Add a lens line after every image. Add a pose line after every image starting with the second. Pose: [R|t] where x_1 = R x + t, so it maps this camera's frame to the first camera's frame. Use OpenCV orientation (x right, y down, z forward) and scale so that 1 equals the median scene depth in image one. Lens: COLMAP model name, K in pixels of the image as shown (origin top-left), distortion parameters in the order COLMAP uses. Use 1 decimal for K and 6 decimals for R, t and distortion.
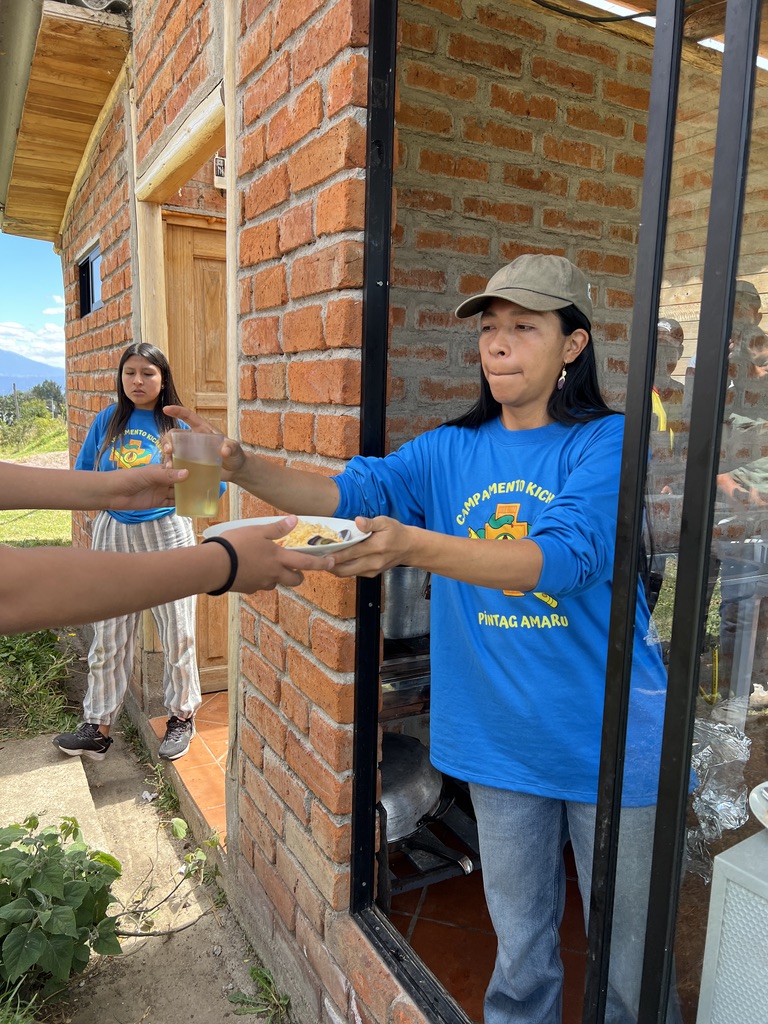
lens RADIAL K [[707.2, 0, 380.3], [0, 707.2, 516.1], [0, 0, 1]] dist [0.006494, -0.010511]
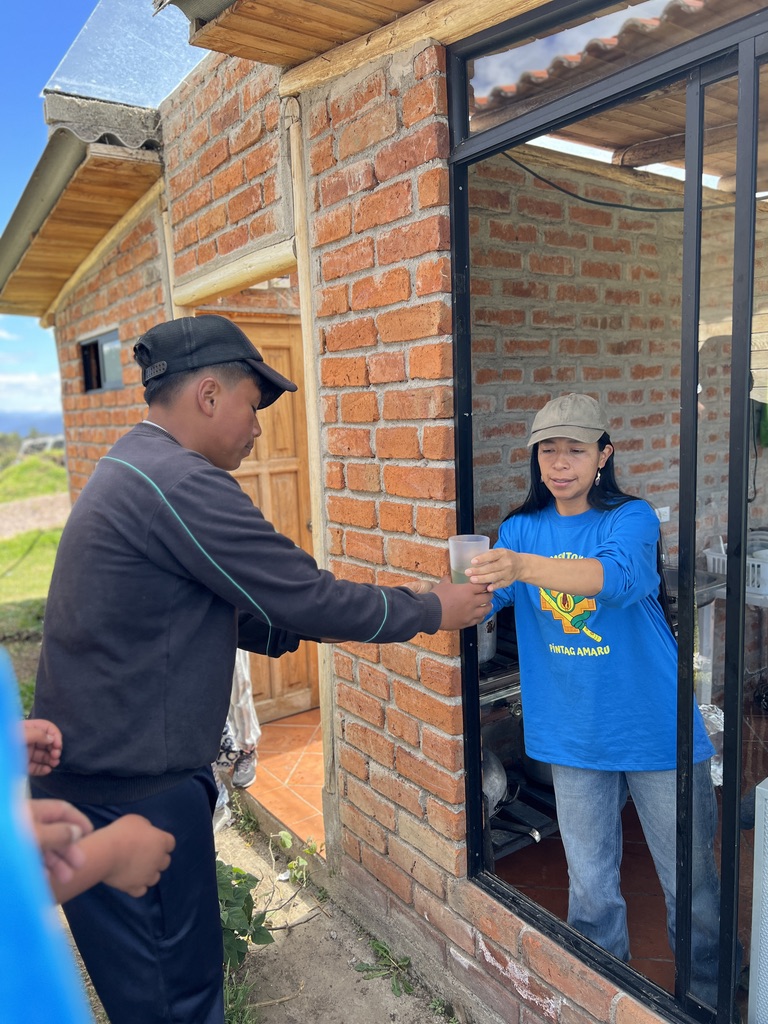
lens RADIAL K [[707.2, 0, 380.3], [0, 707.2, 516.1], [0, 0, 1]] dist [0.006494, -0.010511]
pose [[0.991529, -0.080119, 0.102232, -0.252261], [0.082134, 0.996498, -0.015655, -0.093736], [-0.100619, 0.023919, 0.994637, -0.278271]]
